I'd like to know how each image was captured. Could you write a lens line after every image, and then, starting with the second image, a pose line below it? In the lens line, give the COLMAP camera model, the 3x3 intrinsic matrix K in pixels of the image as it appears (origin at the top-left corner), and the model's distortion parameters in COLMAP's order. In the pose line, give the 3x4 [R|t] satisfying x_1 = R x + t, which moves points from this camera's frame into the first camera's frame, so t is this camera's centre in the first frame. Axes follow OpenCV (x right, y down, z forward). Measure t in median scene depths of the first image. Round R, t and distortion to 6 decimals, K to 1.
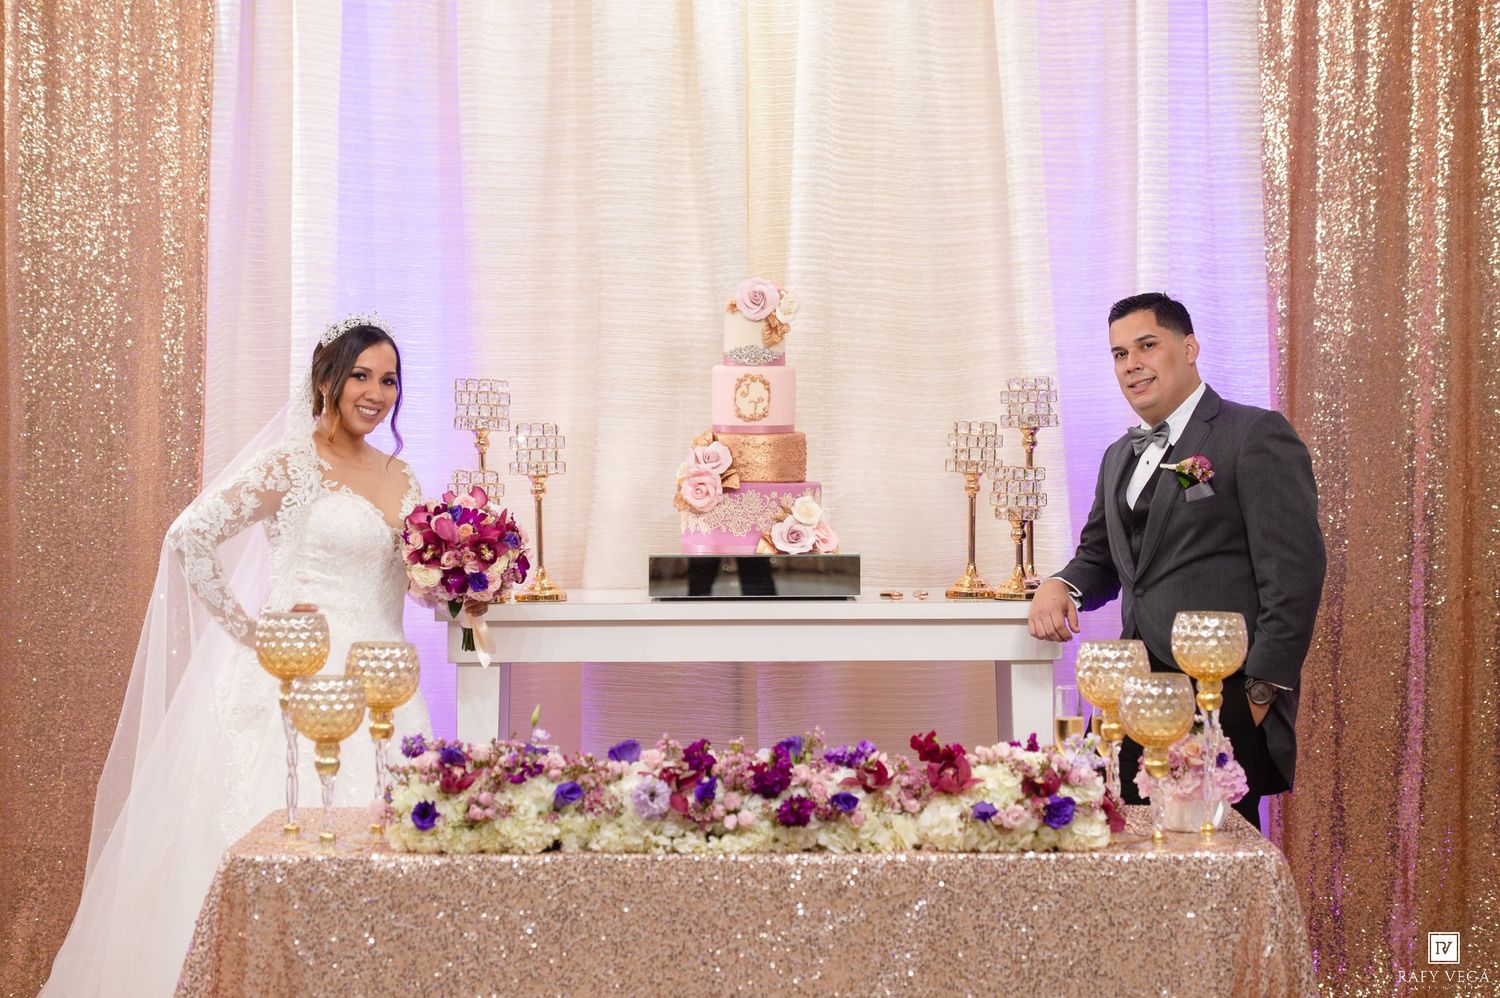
lens RADIAL K [[3878.0, 0, 756.1], [0, 3878.0, 491.8], [0, 0, 1]] dist [0.036615, 0.000000]
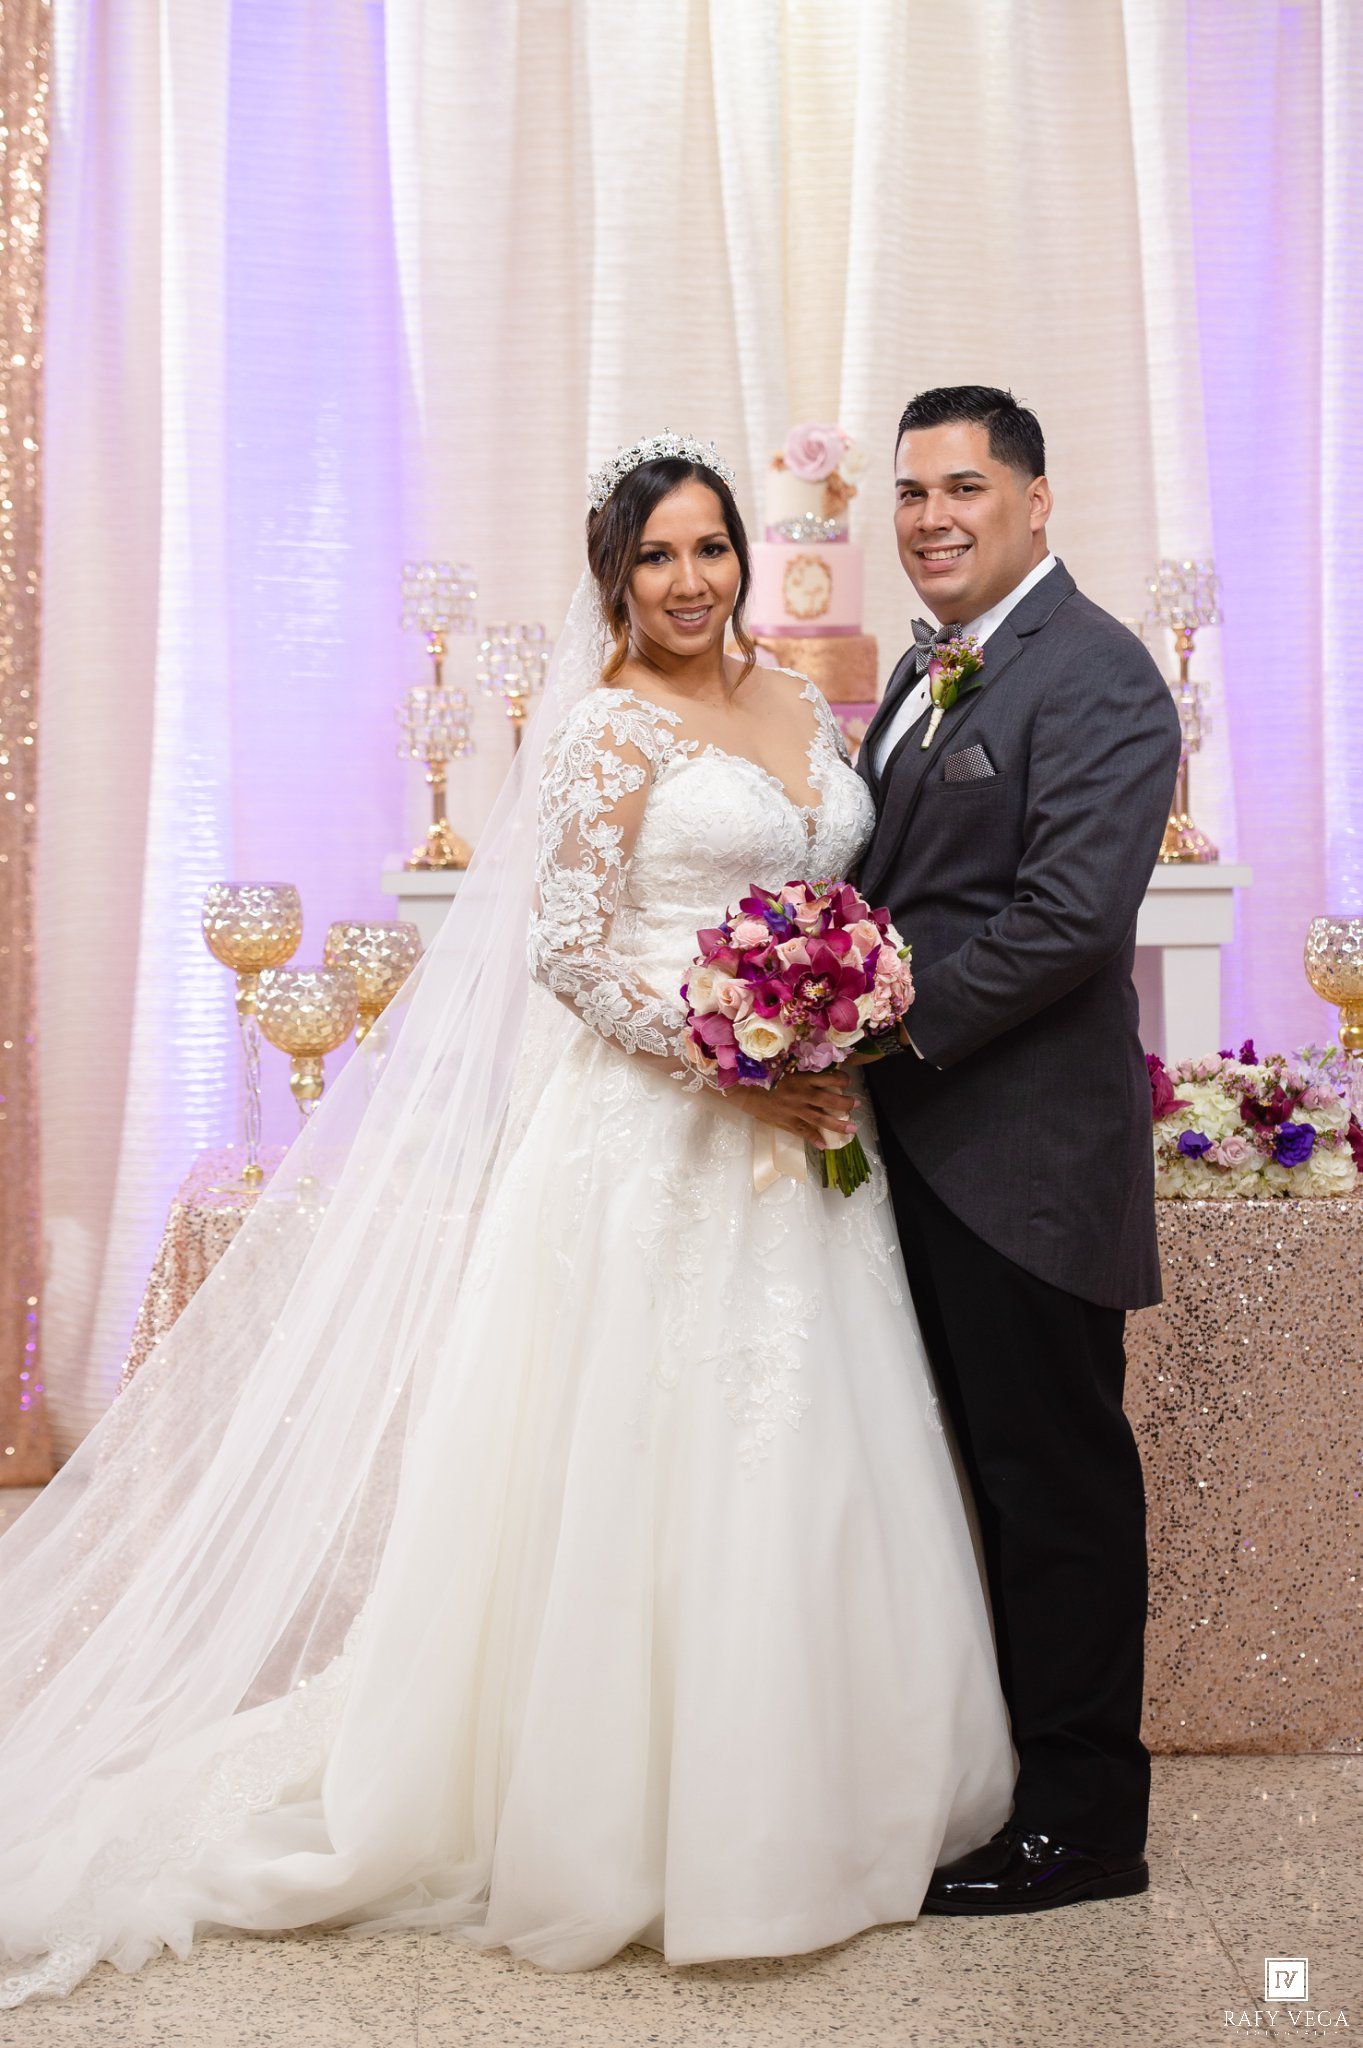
lens RADIAL K [[5611.2, 0, 644.1], [0, 5611.2, 1065.6], [0, 0, 1]] dist [0.063252, 0.000000]
pose [[0.999486, -0.004294, 0.031754, -0.080234], [0.002296, 0.998029, 0.062715, -0.000836], [-0.031961, -0.062610, 0.997526, -0.074242]]
